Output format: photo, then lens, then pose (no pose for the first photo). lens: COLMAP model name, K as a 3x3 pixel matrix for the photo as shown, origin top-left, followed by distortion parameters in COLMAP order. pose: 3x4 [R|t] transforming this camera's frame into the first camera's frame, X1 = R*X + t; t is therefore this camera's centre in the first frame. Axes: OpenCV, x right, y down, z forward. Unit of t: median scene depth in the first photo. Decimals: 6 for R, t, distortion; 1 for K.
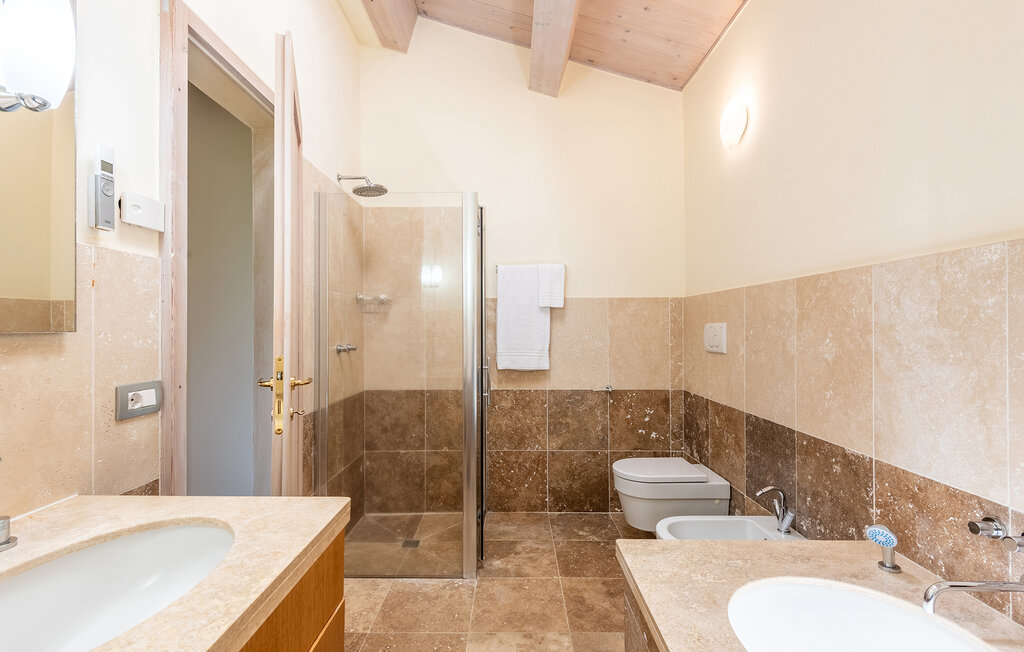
lens RADIAL K [[477.9, 0, 512.6], [0, 477.9, 326.9], [0, 0, 1]] dist [0.030749, -0.016754]
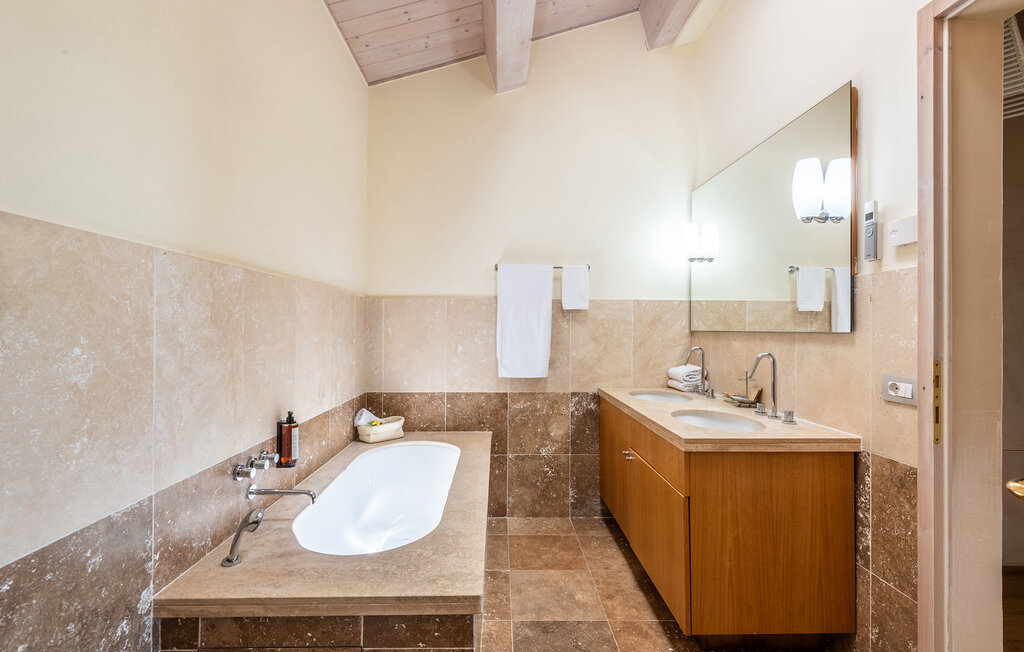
lens RADIAL K [[477.9, 0, 510.7], [0, 477.9, 327.5], [0, 0, 1]] dist [0.030749, -0.016754]
pose [[-0.999761, -0.002745, -0.021692, 0.186311], [-0.002685, 0.999992, -0.002809, 0.001704], [0.021699, -0.002750, -0.999761, 1.810782]]
